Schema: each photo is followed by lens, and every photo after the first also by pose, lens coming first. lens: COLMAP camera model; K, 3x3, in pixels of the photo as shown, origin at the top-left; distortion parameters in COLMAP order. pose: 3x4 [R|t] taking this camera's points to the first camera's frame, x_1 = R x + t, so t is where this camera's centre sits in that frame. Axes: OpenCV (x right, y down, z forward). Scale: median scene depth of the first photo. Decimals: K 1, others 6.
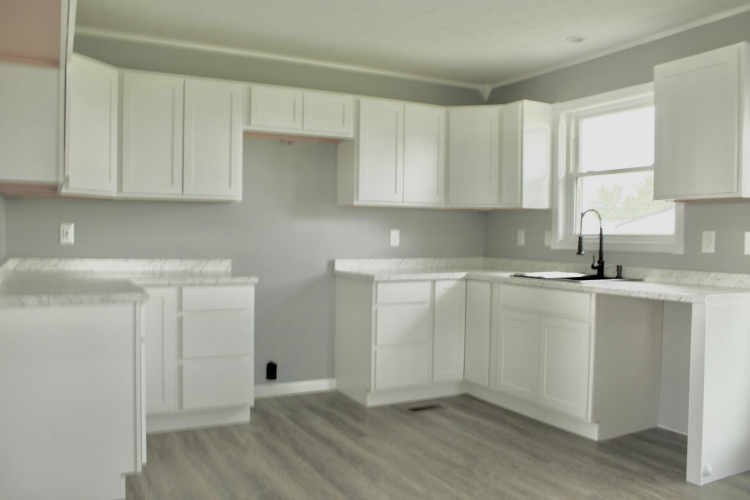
lens RADIAL K [[624.5, 0, 375.9], [0, 624.5, 246.5], [0, 0, 1]] dist [-0.135007, 0.047230]
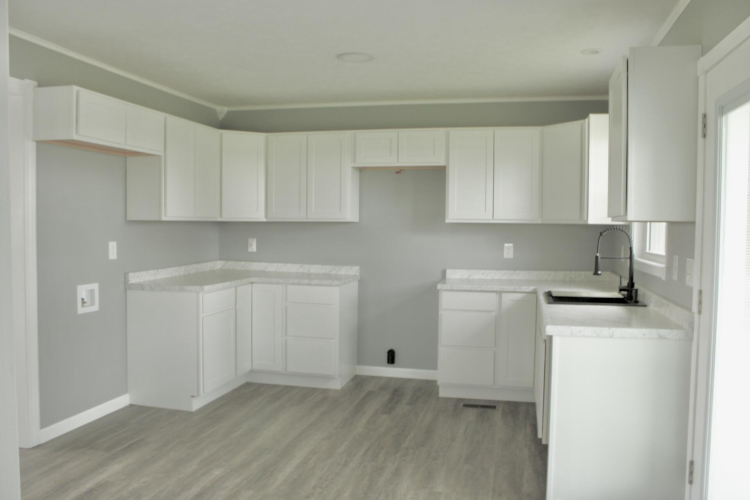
lens RADIAL K [[624.5, 0, 381.2], [0, 624.5, 245.2], [0, 0, 1]] dist [-0.135007, 0.047230]
pose [[0.754821, 0.015819, -0.655740, 0.689528], [-0.013620, 0.999872, 0.008442, -0.035757], [0.655789, 0.002559, 0.754940, 0.050642]]
